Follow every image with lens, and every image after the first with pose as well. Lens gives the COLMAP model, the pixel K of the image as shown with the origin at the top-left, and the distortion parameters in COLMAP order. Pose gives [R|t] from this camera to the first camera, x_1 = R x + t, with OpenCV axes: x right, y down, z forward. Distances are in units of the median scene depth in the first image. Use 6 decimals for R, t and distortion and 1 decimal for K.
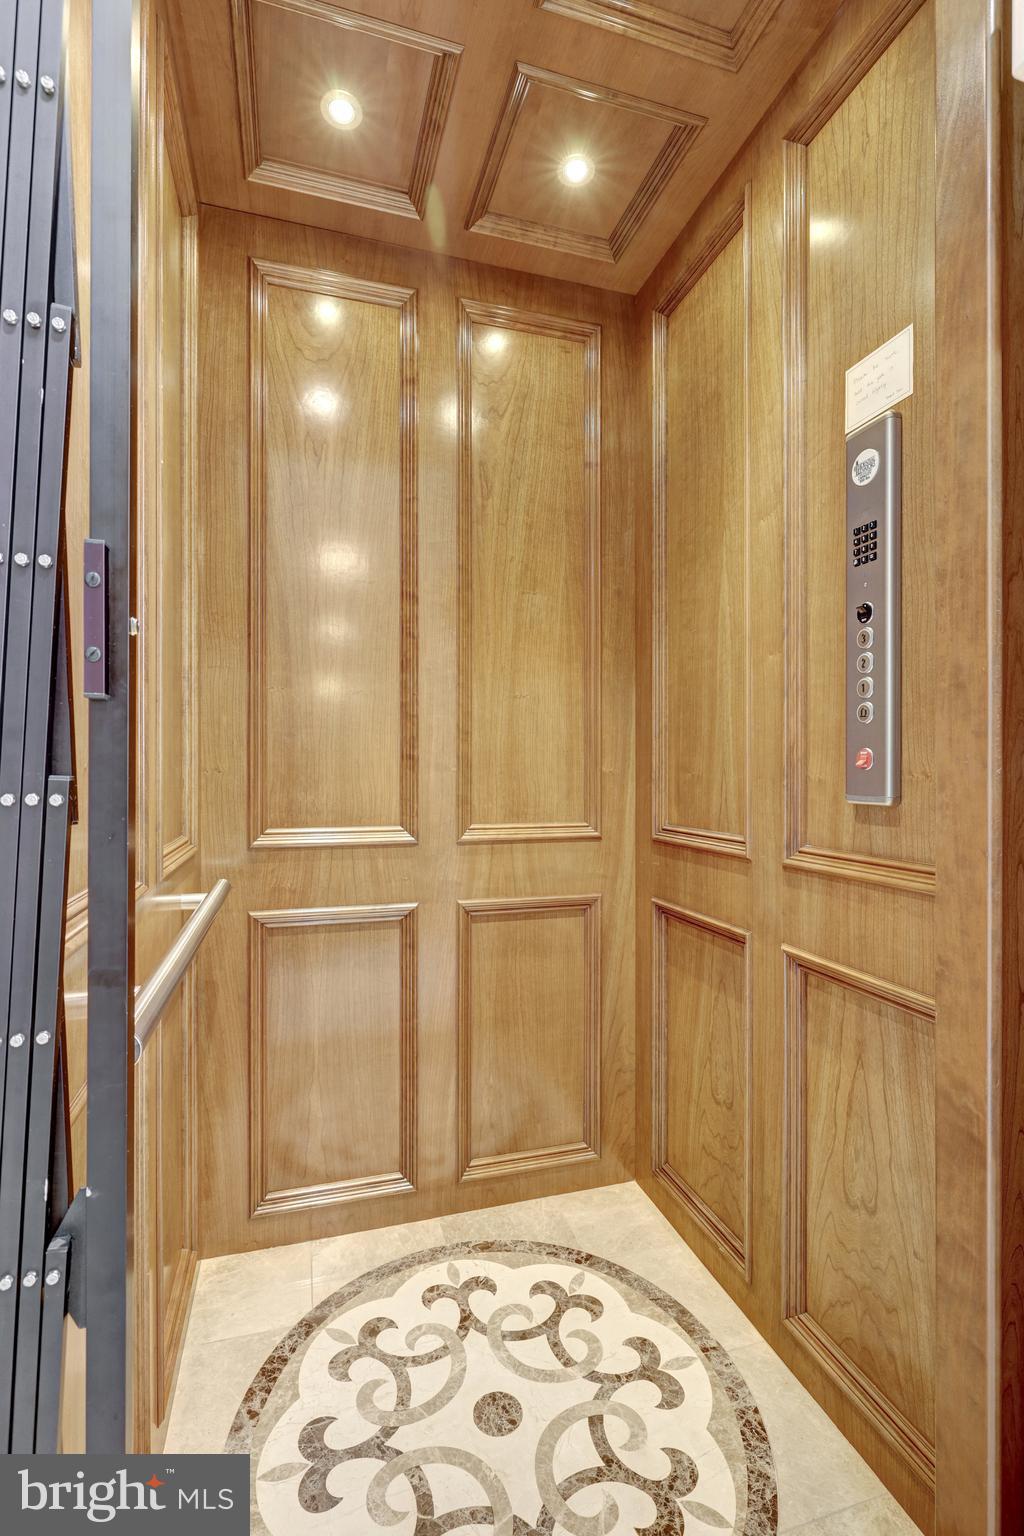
lens RADIAL K [[708.5, 0, 508.4], [0, 708.5, 774.2], [0, 0, 1]] dist [0.000136, 0.000277]
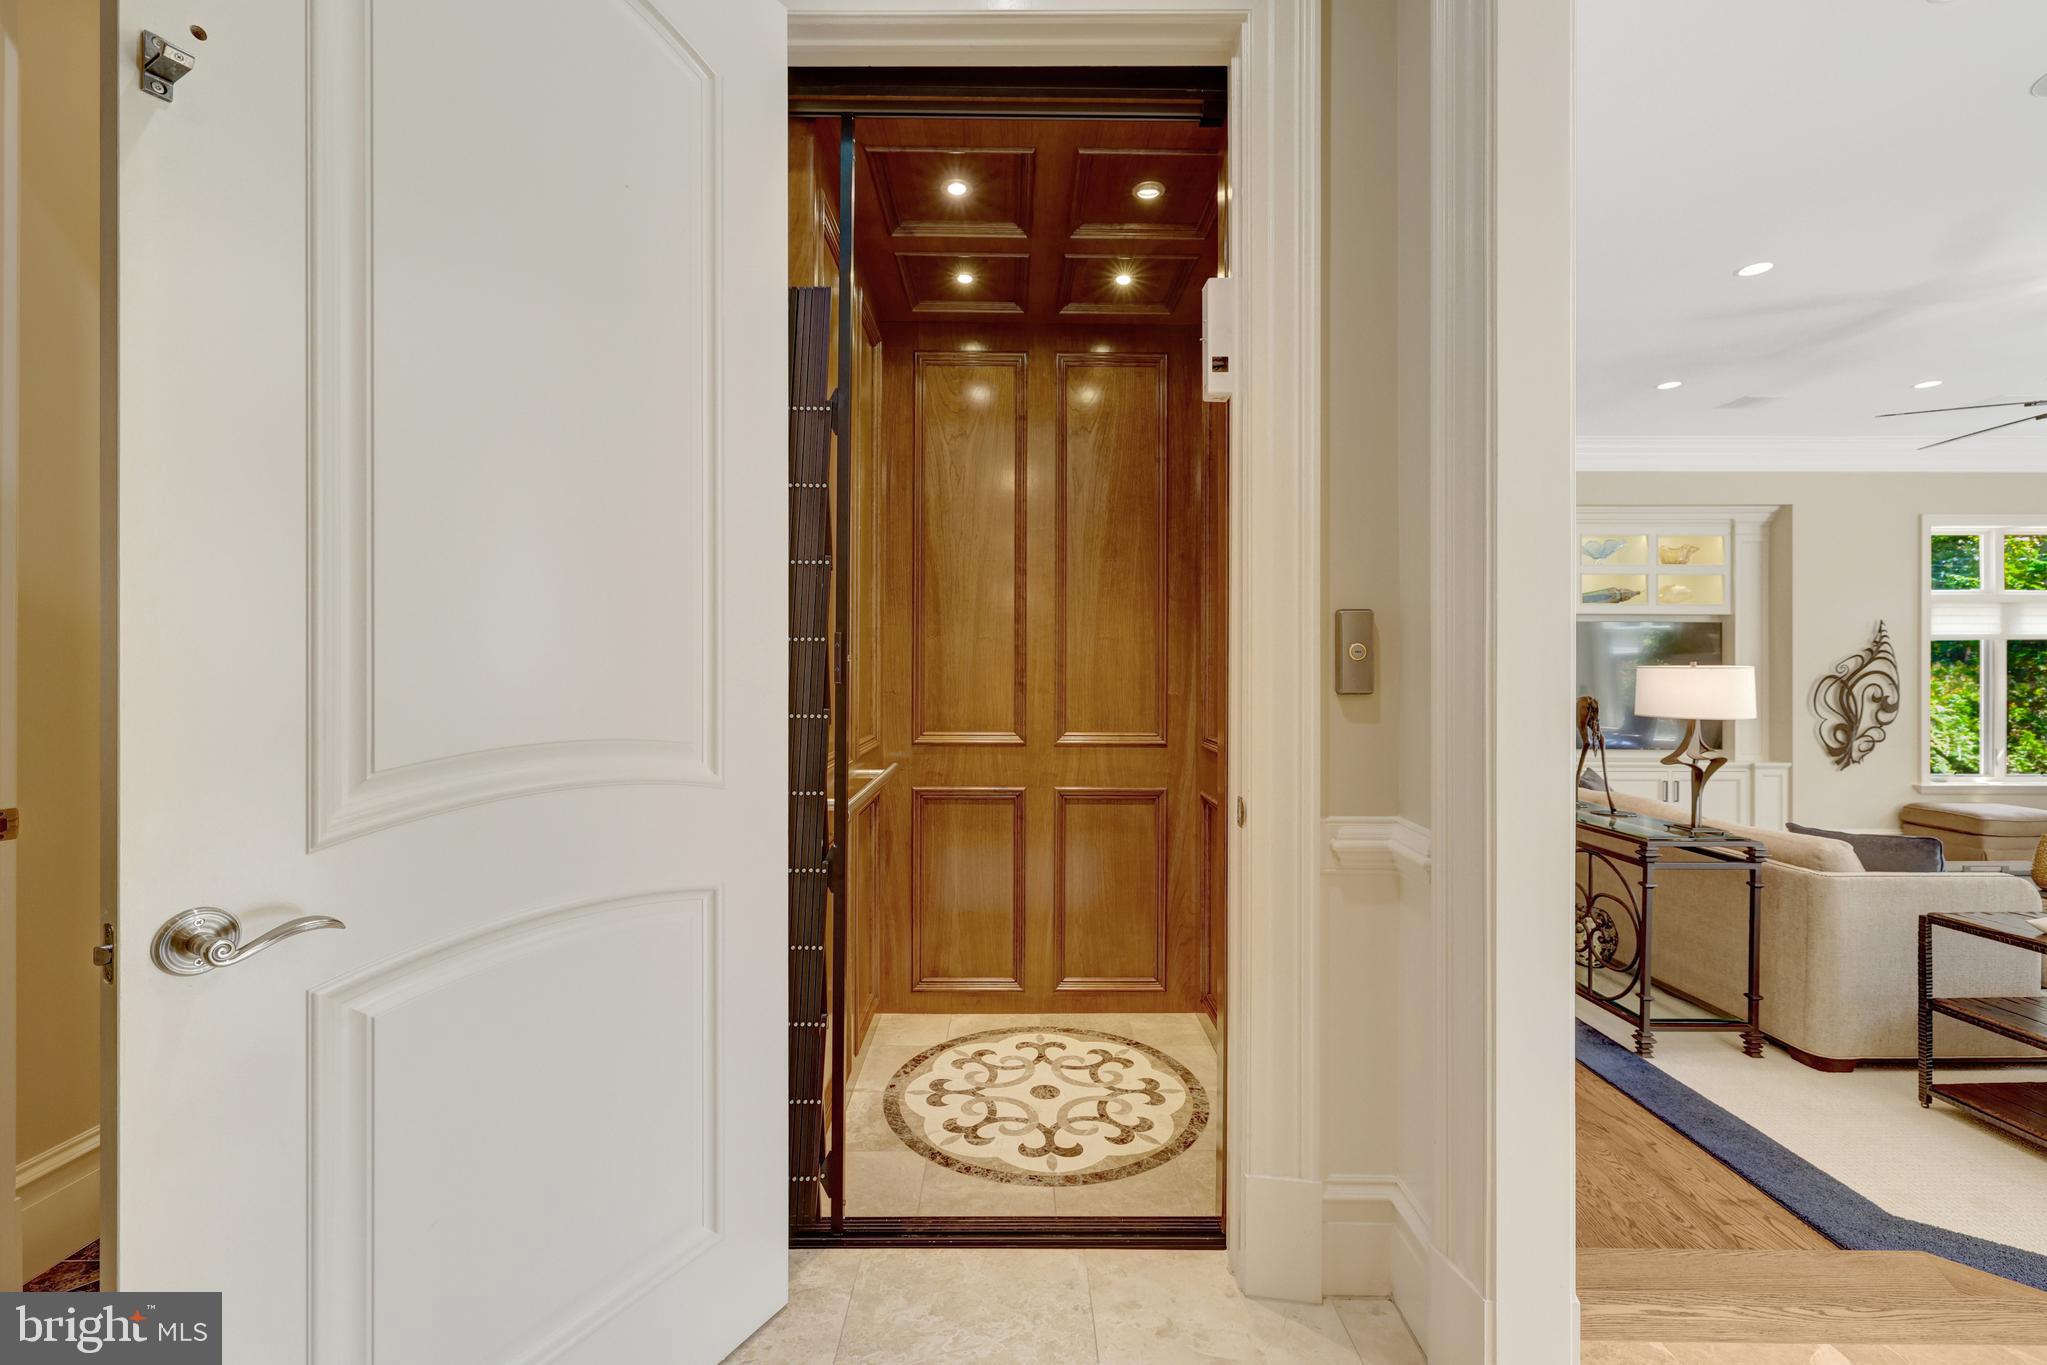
lens RADIAL K [[887.3, 0, 1021.8], [0, 887.3, 675.3], [0, 0, 1]] dist [-0.000602, -0.000033]
pose [[0.961130, 0.005000, -0.276051, 0.371885], [-0.004733, 0.999987, 0.001636, -0.045565], [0.276056, -0.000266, 0.961141, -0.738321]]
